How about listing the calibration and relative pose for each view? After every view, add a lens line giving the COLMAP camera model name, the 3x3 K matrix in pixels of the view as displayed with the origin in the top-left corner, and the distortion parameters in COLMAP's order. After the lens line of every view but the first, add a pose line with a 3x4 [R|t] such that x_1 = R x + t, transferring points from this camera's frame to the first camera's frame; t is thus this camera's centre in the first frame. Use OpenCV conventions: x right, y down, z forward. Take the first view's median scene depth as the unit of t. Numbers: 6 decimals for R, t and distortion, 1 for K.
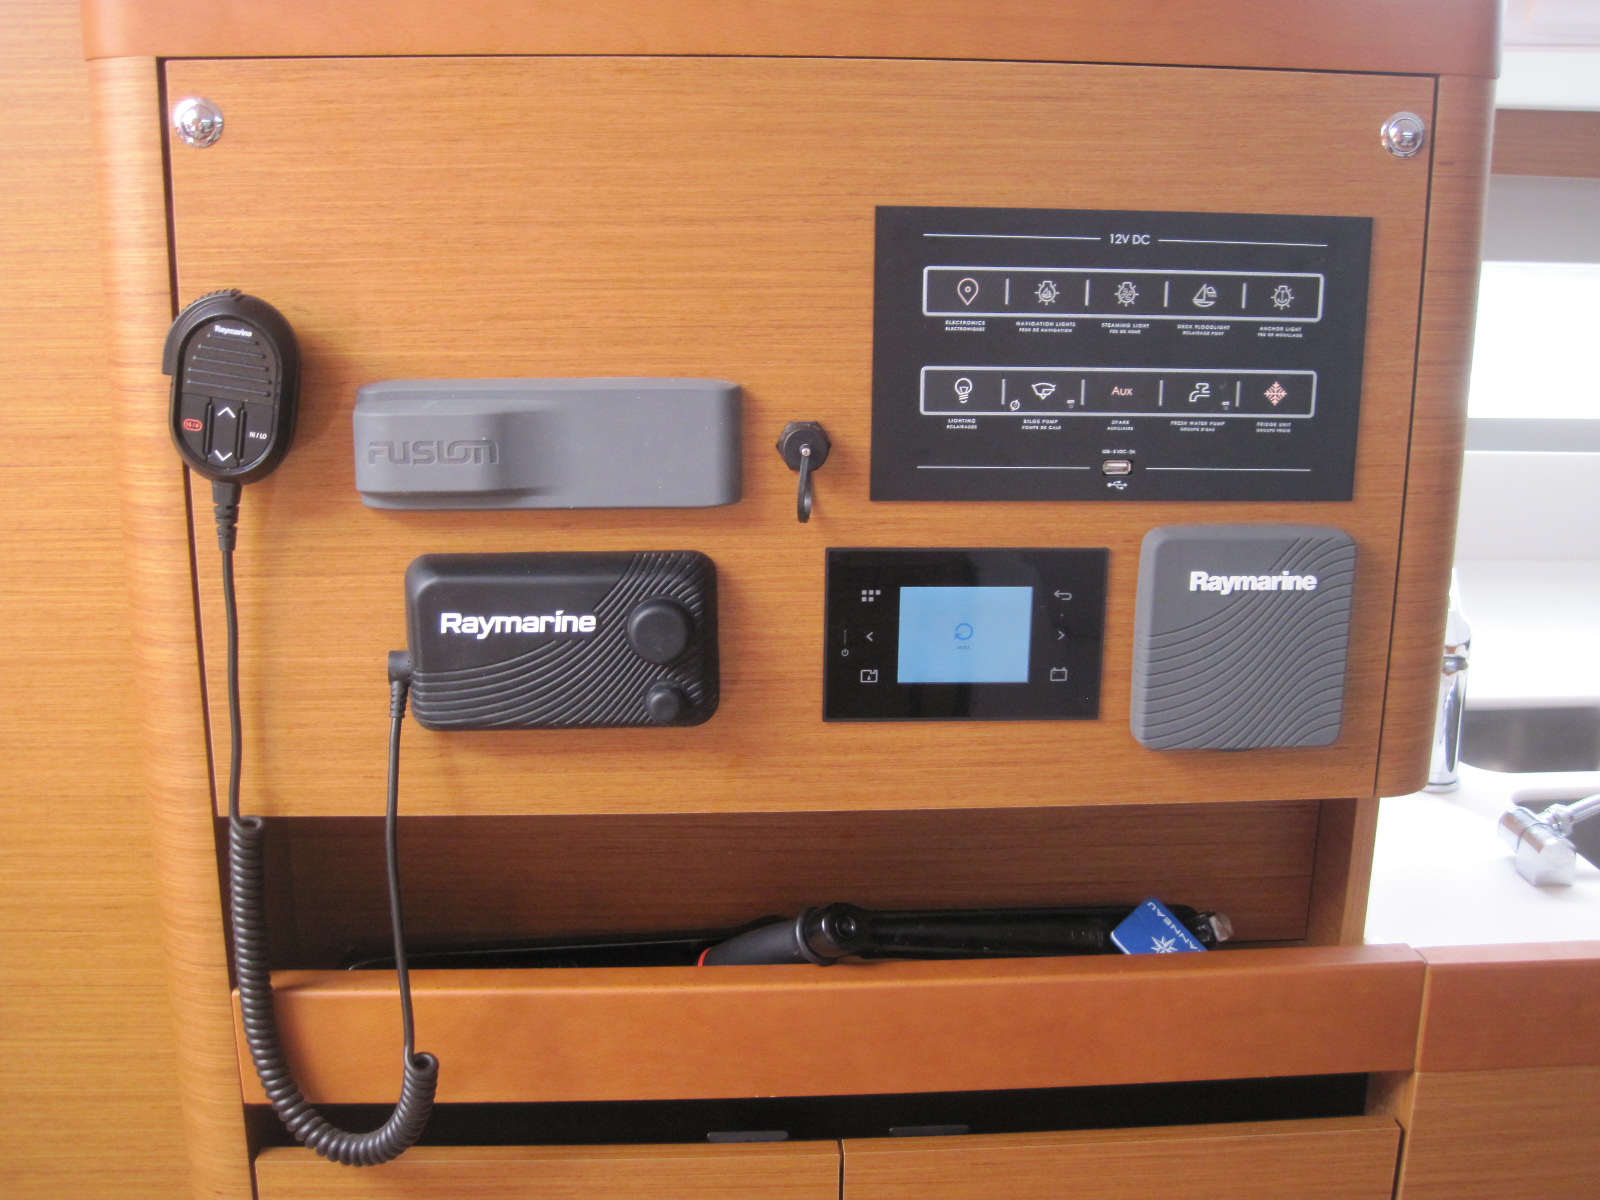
lens RADIAL K [[1637.4, 0, 801.4], [0, 1637.4, 611.5], [0, 0, 1]] dist [-0.126629, 0.000000]
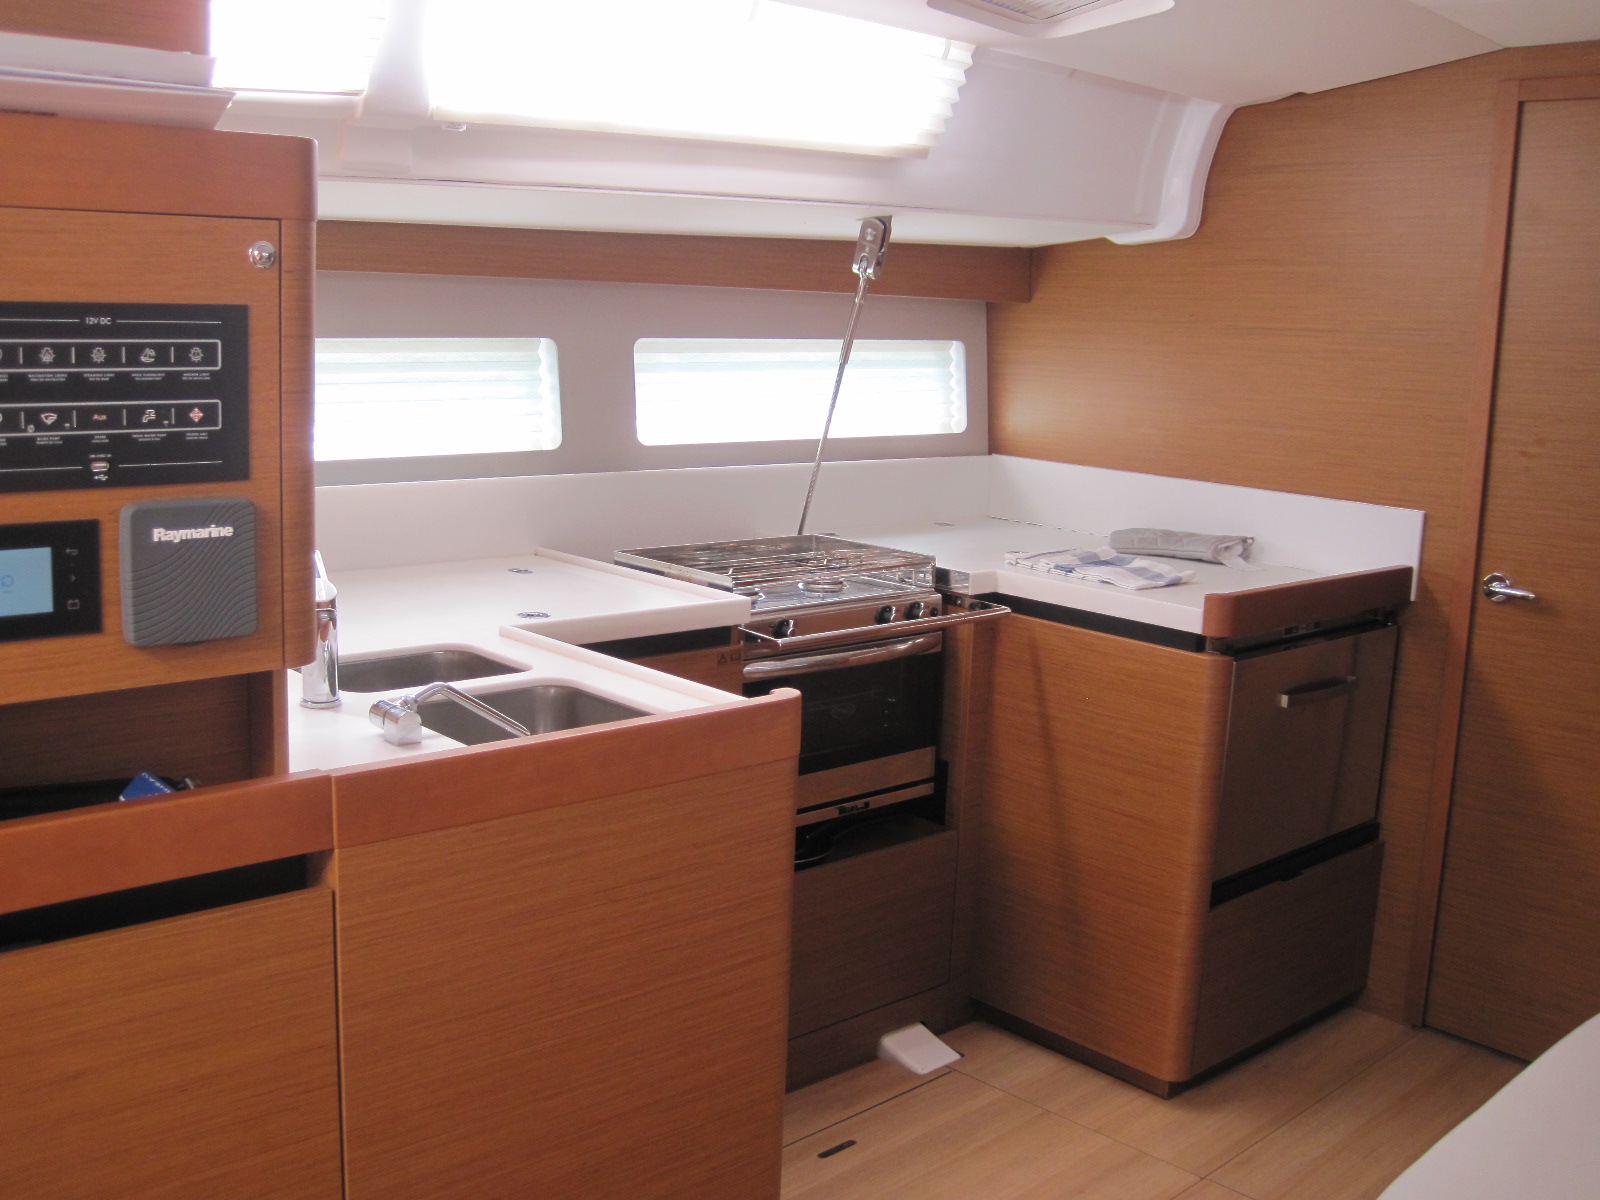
lens RADIAL K [[1637.4, 0, 812.1], [0, 1637.4, 595.5], [0, 0, 1]] dist [-0.126629, 0.000000]
pose [[0.770316, -0.090495, 0.631208, -0.253446], [0.120586, 0.992691, -0.004842, 0.122955], [-0.626157, 0.079845, 0.775598, -0.594867]]
